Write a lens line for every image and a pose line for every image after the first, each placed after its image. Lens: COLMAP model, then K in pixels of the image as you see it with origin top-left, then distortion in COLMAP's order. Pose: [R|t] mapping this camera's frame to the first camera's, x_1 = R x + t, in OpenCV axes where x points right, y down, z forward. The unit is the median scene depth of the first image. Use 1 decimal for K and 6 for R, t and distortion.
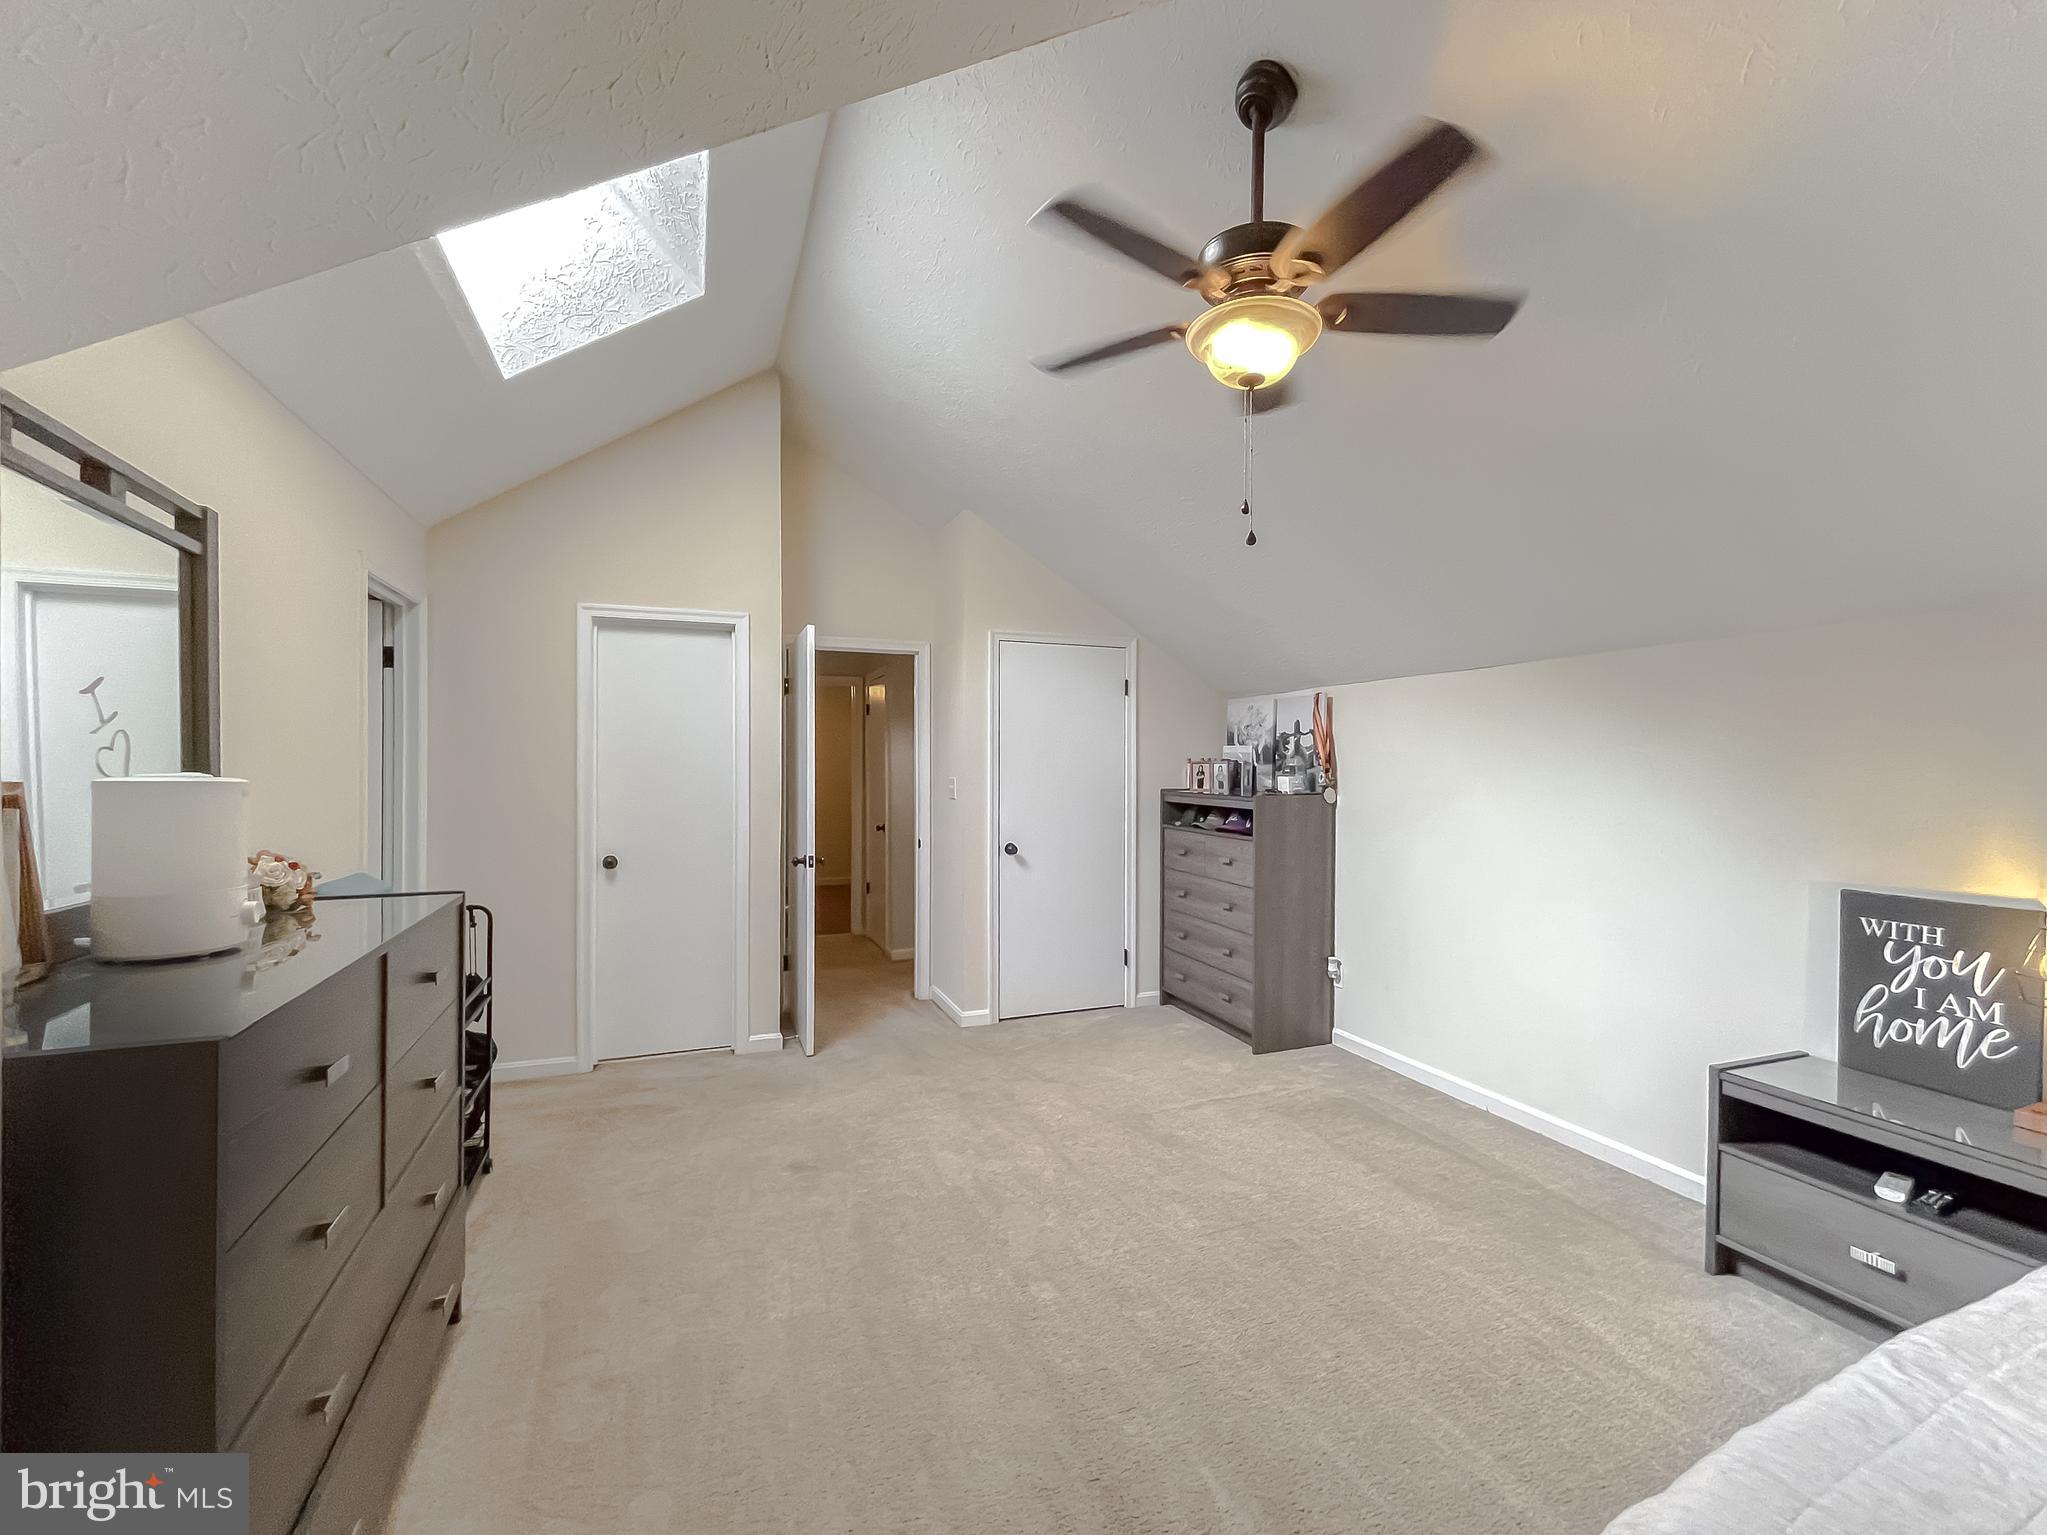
lens RADIAL K [[854.1, 0, 1010.9], [0, 854.1, 774.0], [0, 0, 1]] dist [0.001217, 0.001193]
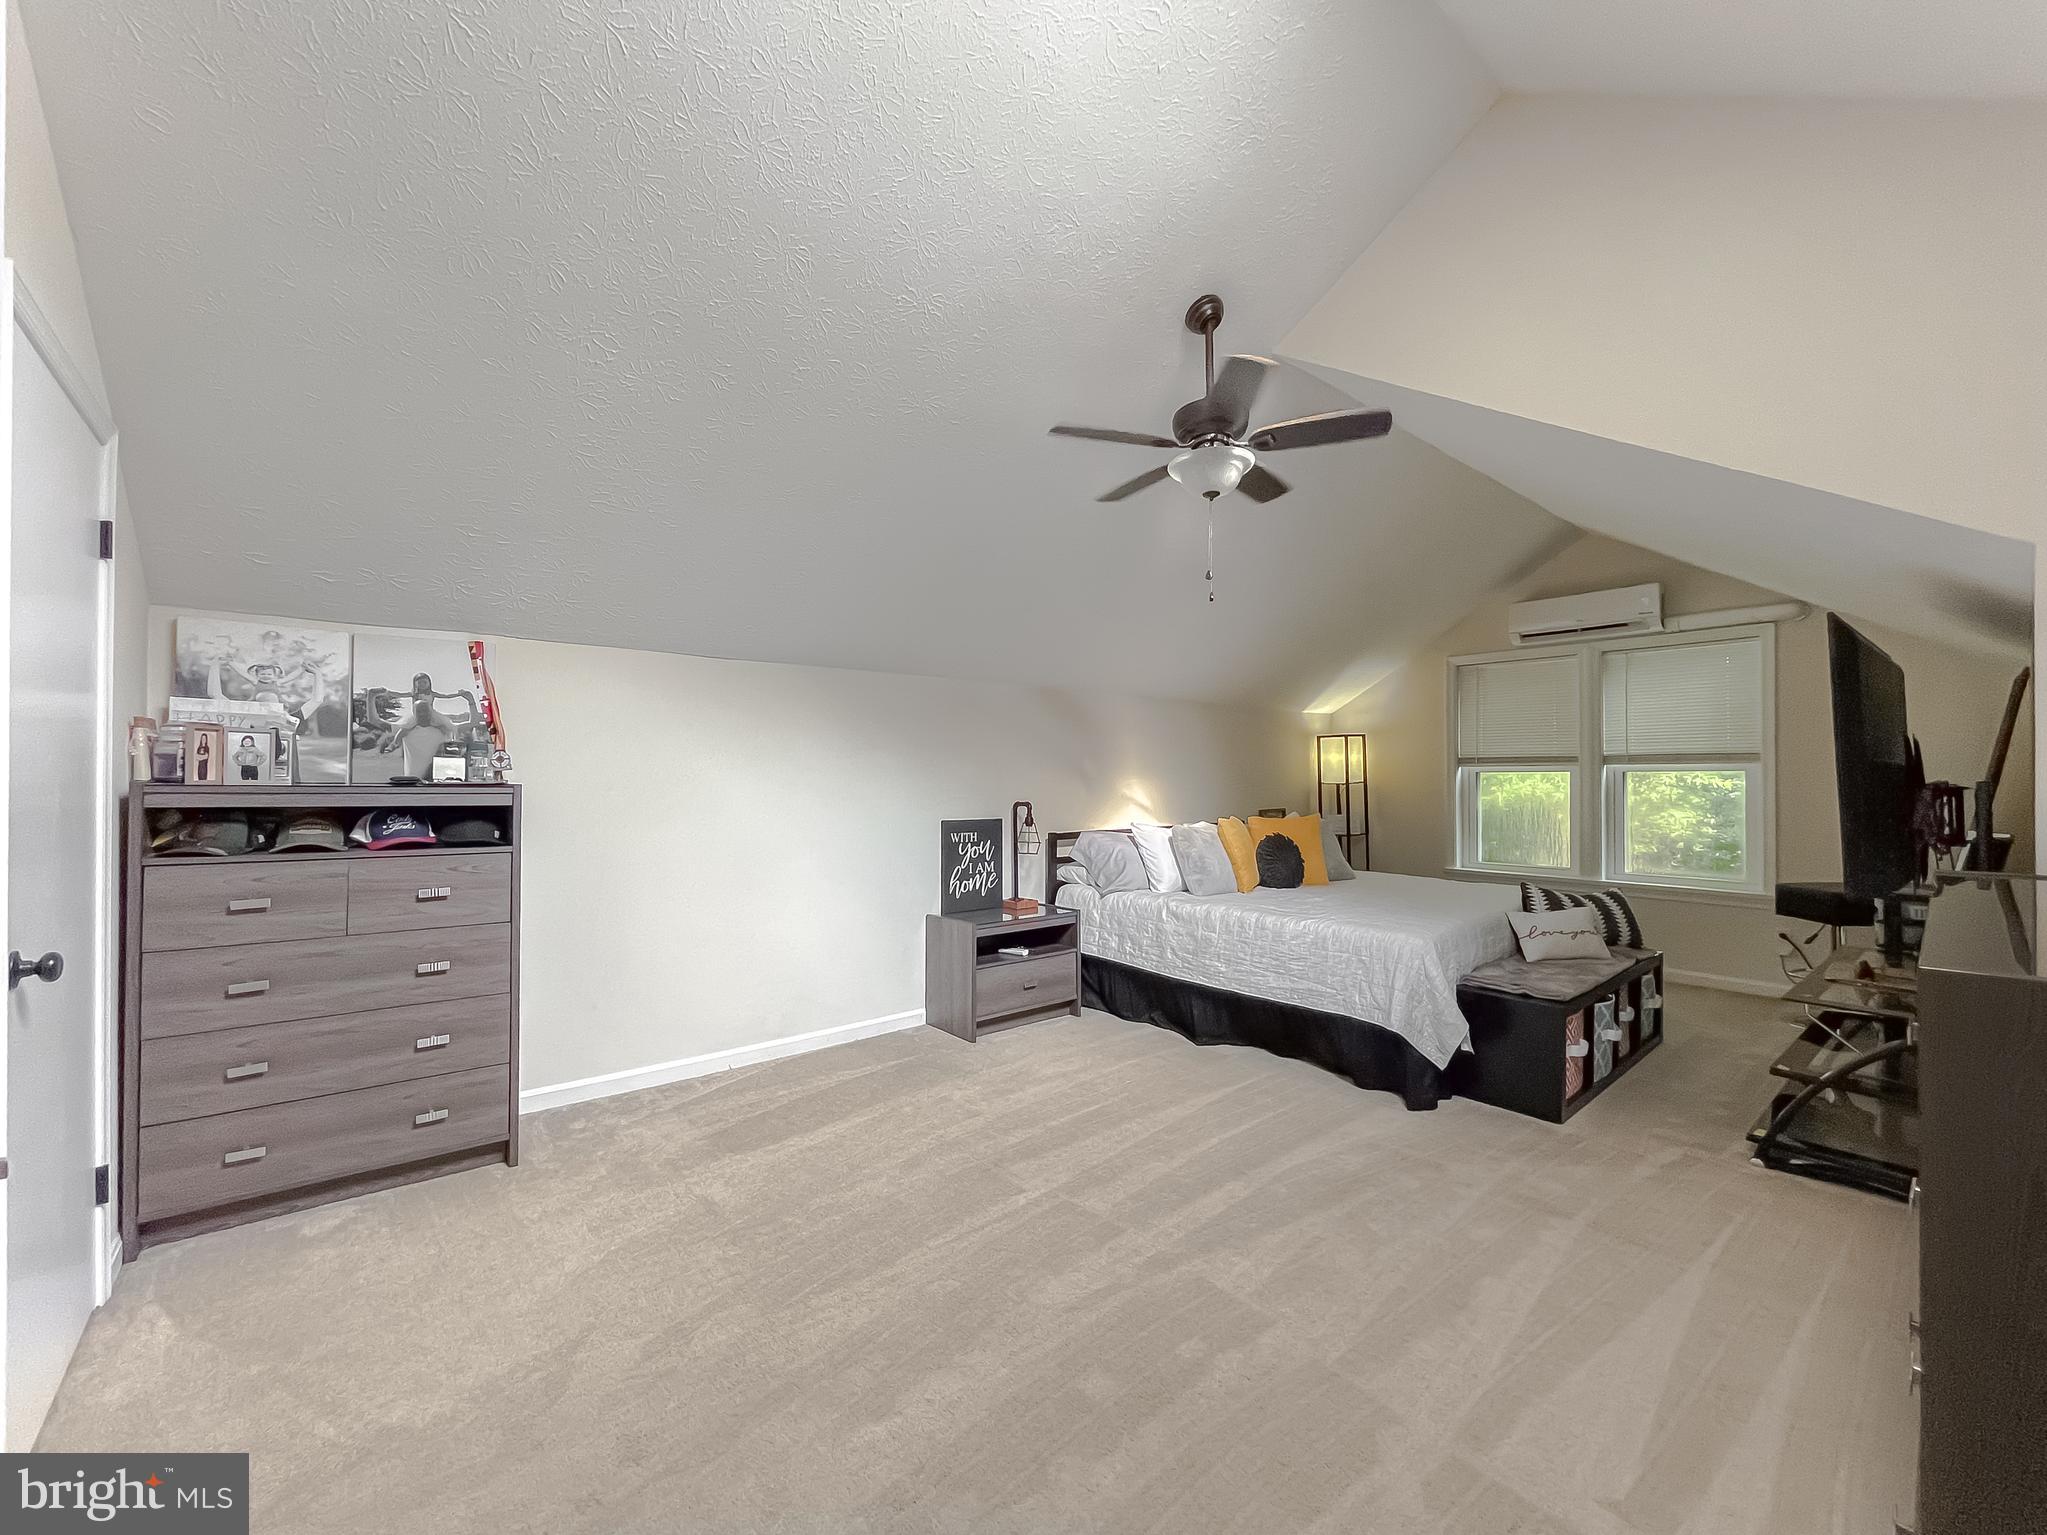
lens RADIAL K [[854.1, 0, 1007.8], [0, 854.1, 772.6], [0, 0, 1]] dist [0.001217, 0.001193]
pose [[-0.332471, 0.003022, 0.943109, -0.450998], [0.005297, 0.999985, -0.001337, 0.017488], [-0.943098, 0.004551, -0.332482, 0.796946]]
